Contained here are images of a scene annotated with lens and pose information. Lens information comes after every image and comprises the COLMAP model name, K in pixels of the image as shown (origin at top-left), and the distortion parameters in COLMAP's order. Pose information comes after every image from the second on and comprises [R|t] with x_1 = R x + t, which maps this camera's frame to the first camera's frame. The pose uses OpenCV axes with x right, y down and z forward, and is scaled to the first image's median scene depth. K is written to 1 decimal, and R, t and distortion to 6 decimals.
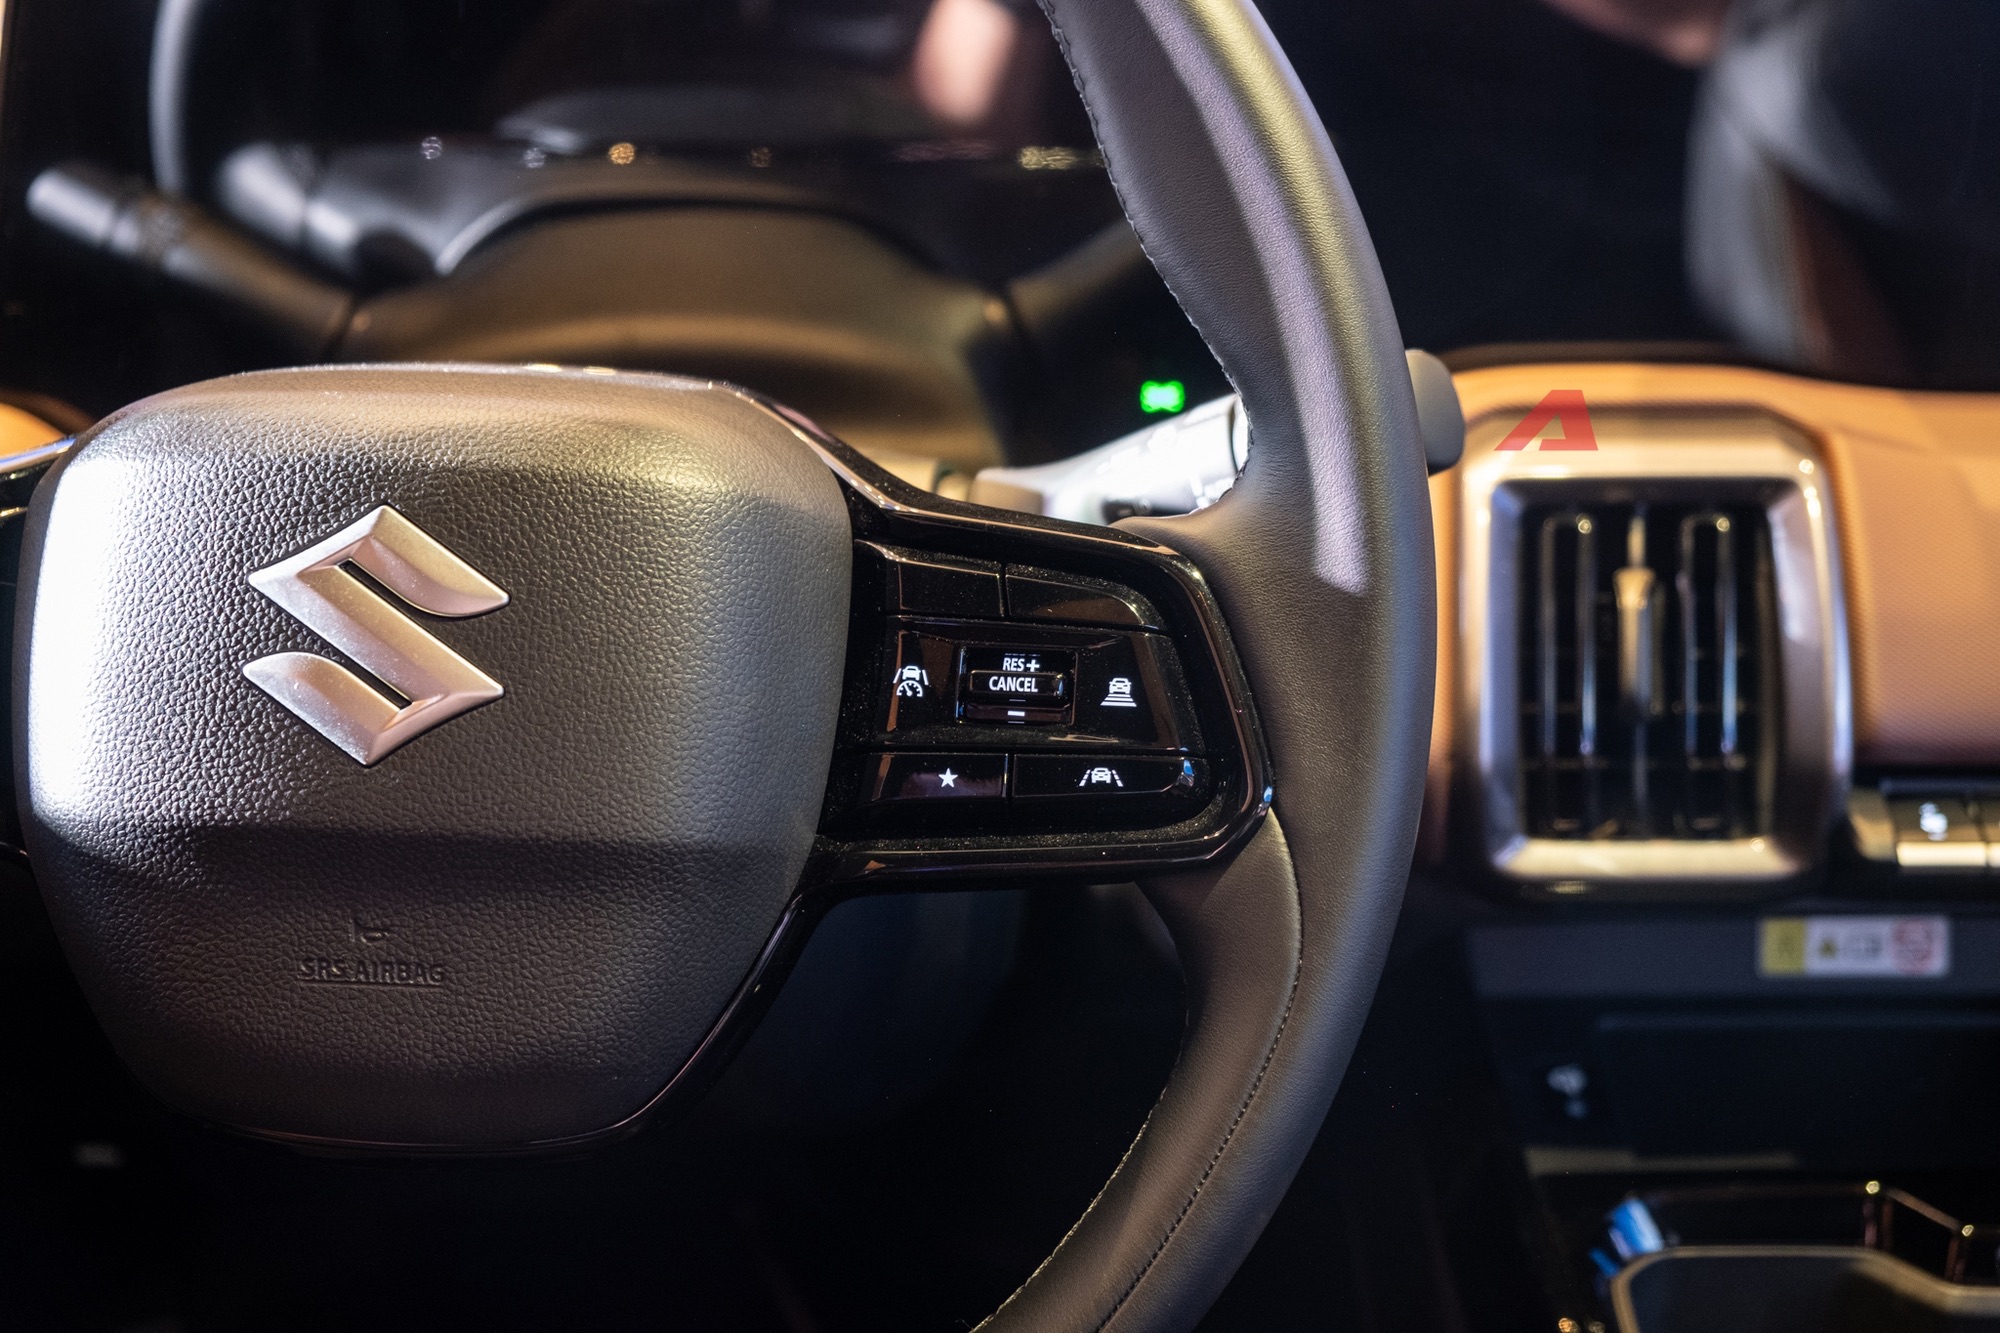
lens RADIAL K [[3057.1, 0, 1000.0], [0, 3057.1, 666.5], [0, 0, 1]] dist [0.032581, 0.081204]
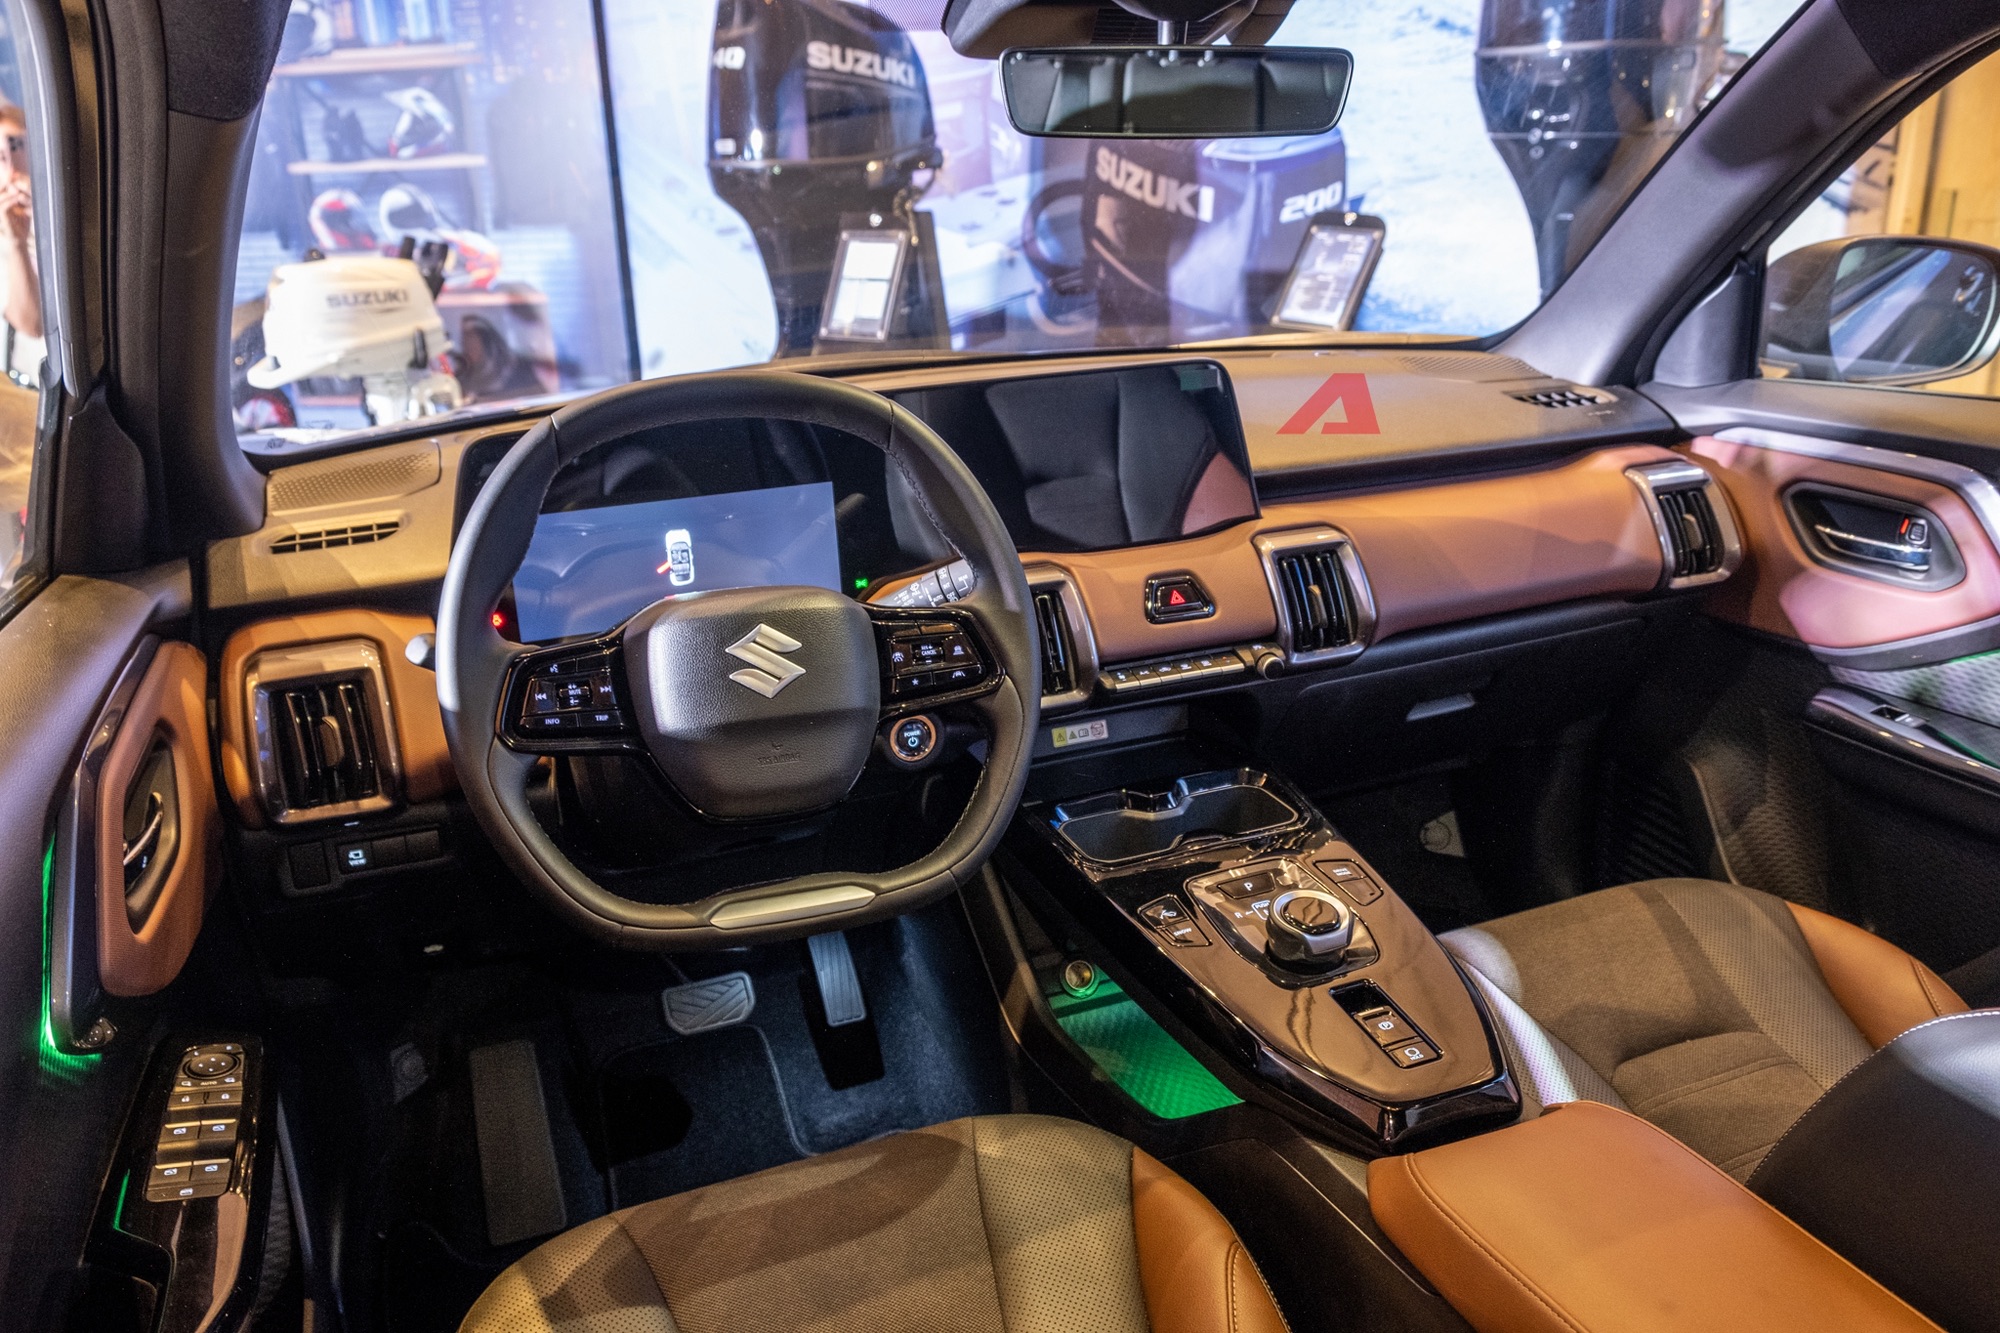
lens RADIAL K [[1547.9, 0, 1000.0], [0, 1547.9, 666.5], [0, 0, 1]] dist [-0.014823, 0.006614]
pose [[0.918916, -0.146969, 0.366050, -0.427087], [0.167556, 0.985547, -0.024930, 0.059267], [-0.357096, 0.084243, 0.930261, -0.509396]]
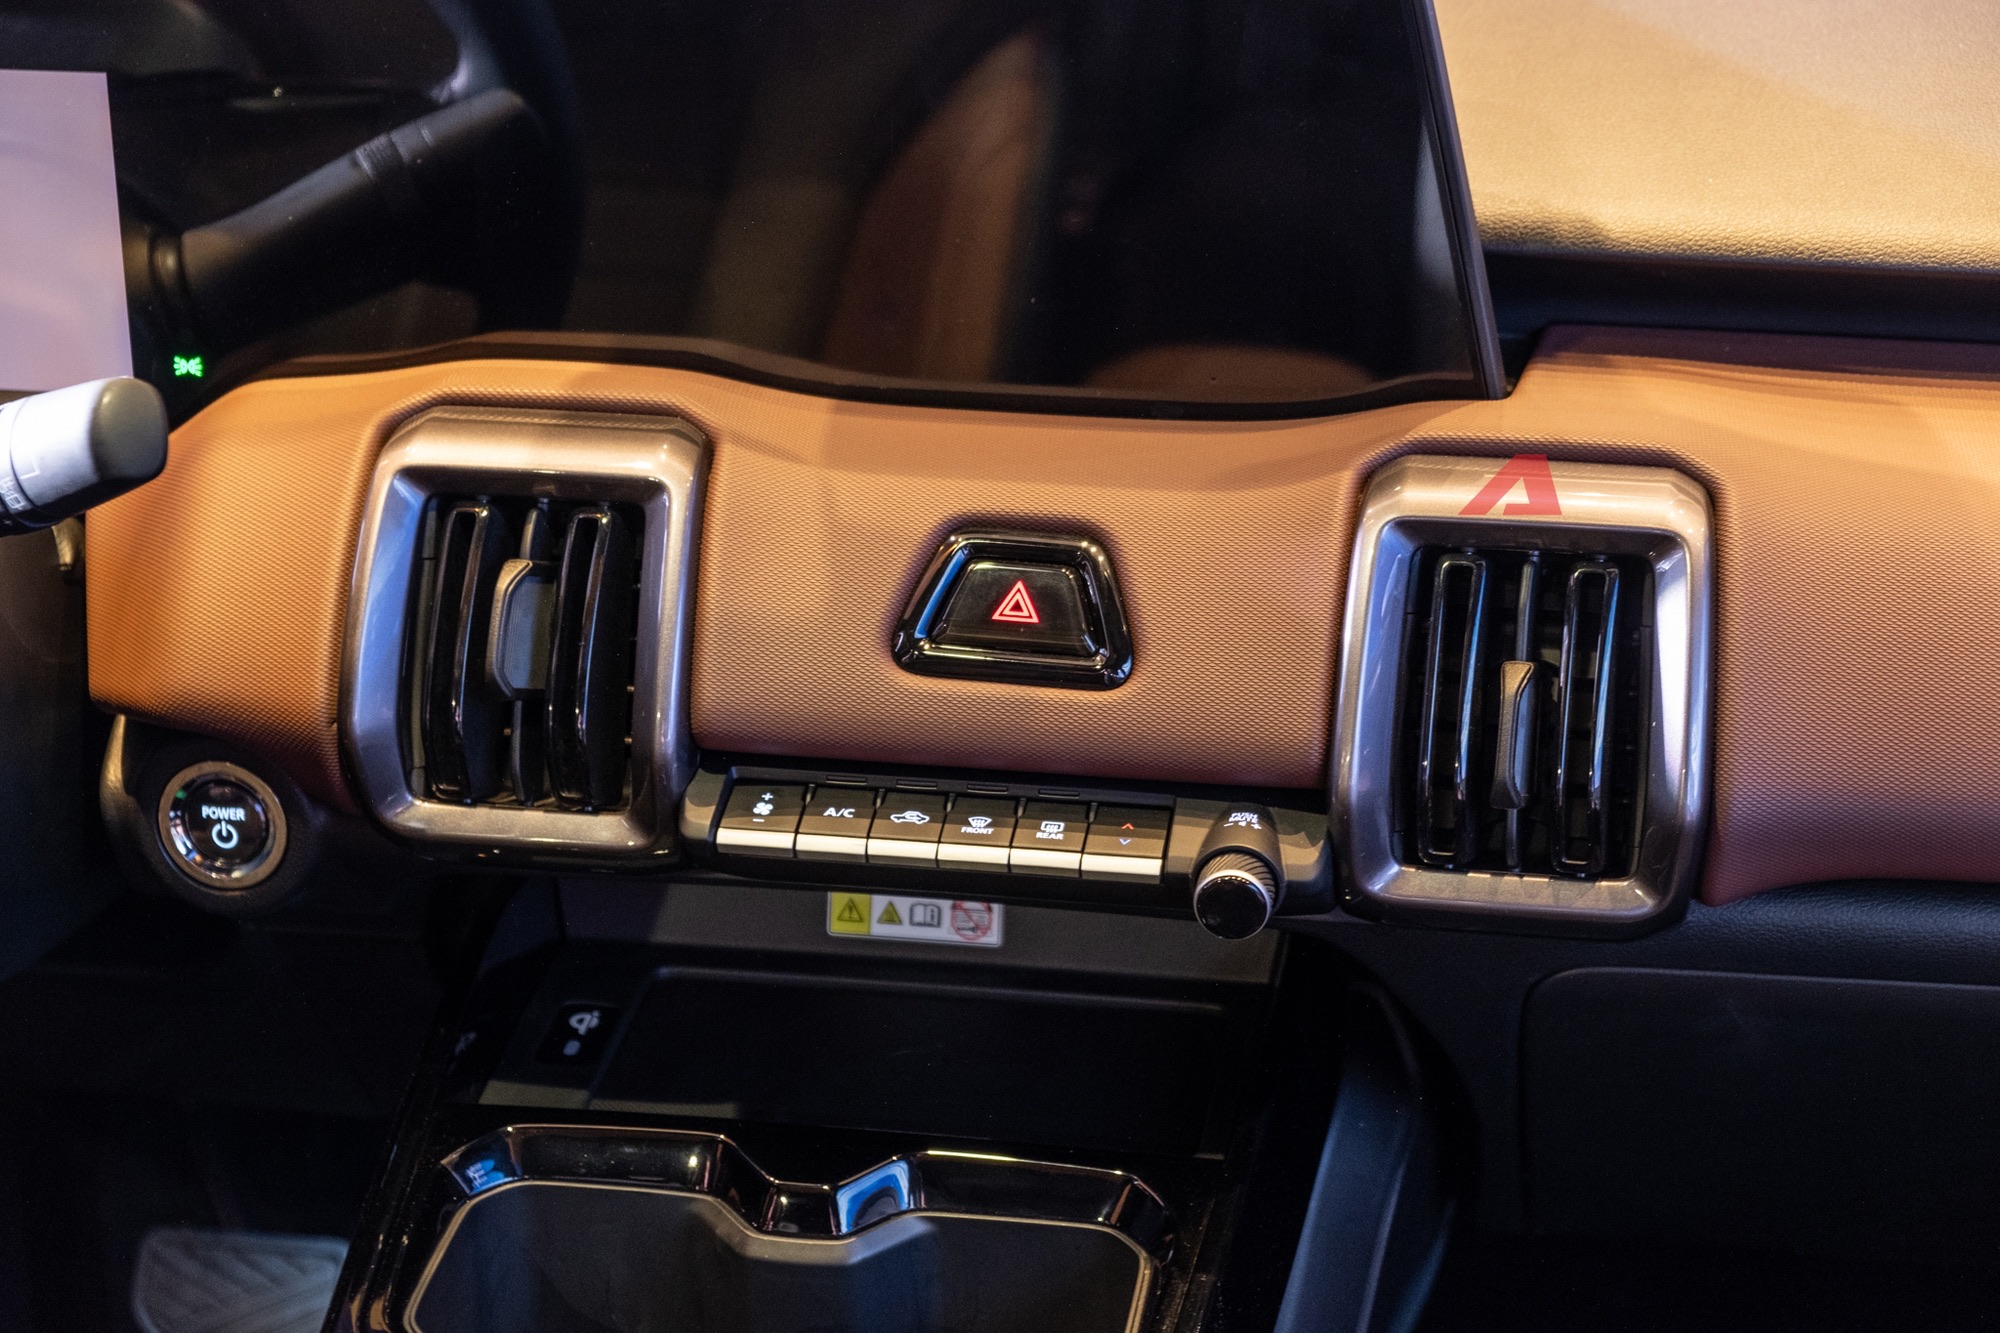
lens RADIAL K [[3807.6, 0, 1000.0], [0, 3807.6, 666.5], [0, 0, 1]] dist [-0.204390, -0.020751]
pose [[0.992768, 0.058198, -0.105003, 0.522956], [-0.053022, 0.997268, 0.051429, -0.072102], [0.107709, -0.045489, 0.993141, -0.317436]]
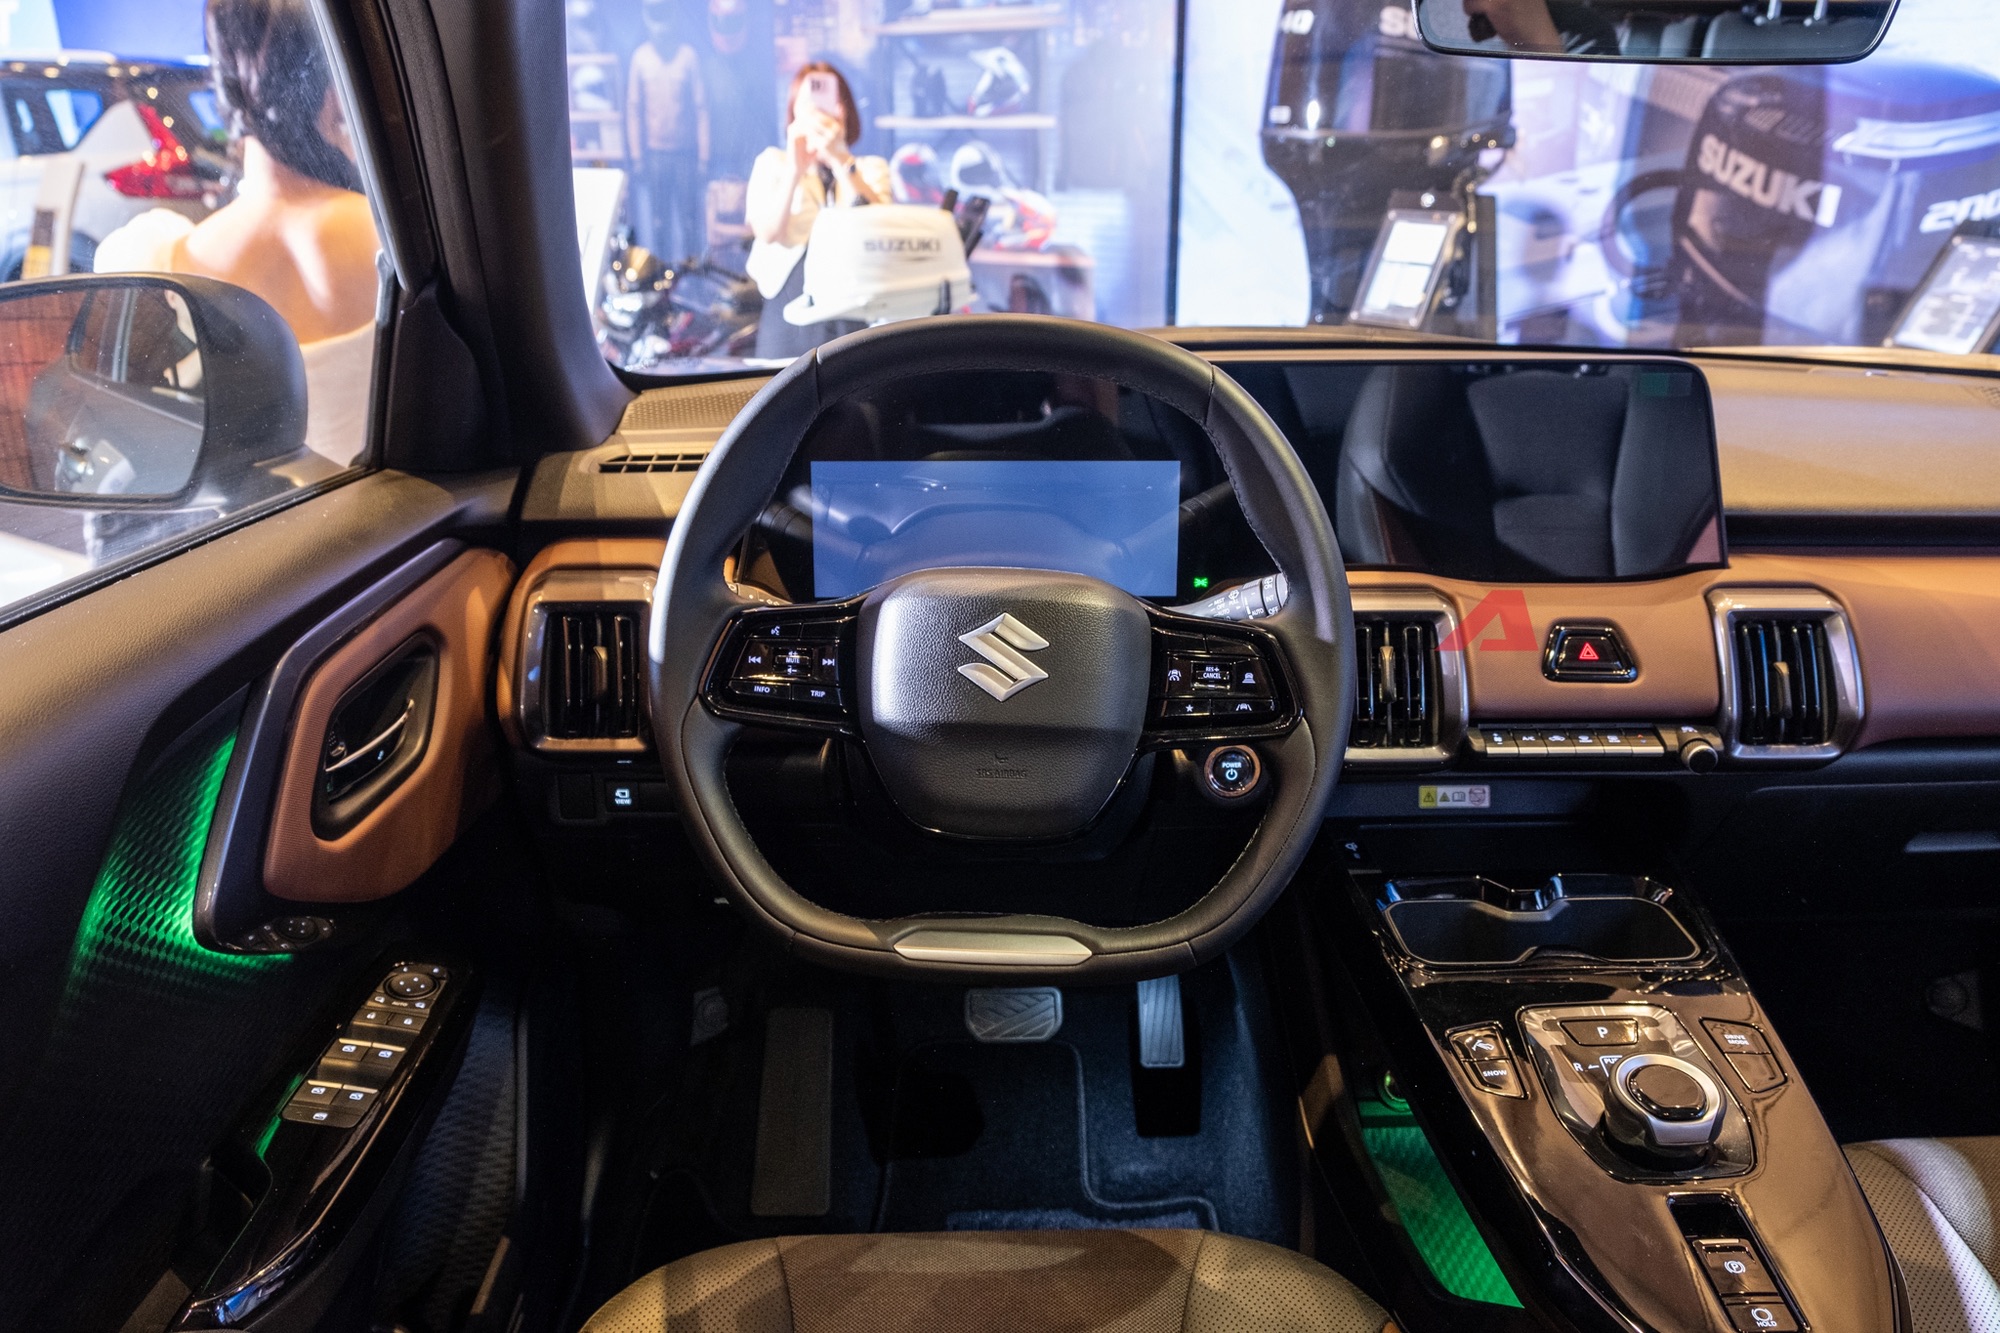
lens RADIAL K [[1576.4, 0, 1000.0], [0, 1576.4, 666.5], [0, 0, 1]] dist [-0.019160, 0.014364]
pose [[0.998650, -0.002739, 0.051869, -0.203660], [0.005109, 0.998945, -0.045629, 0.047860], [-0.051689, 0.045833, 0.997611, -0.358090]]
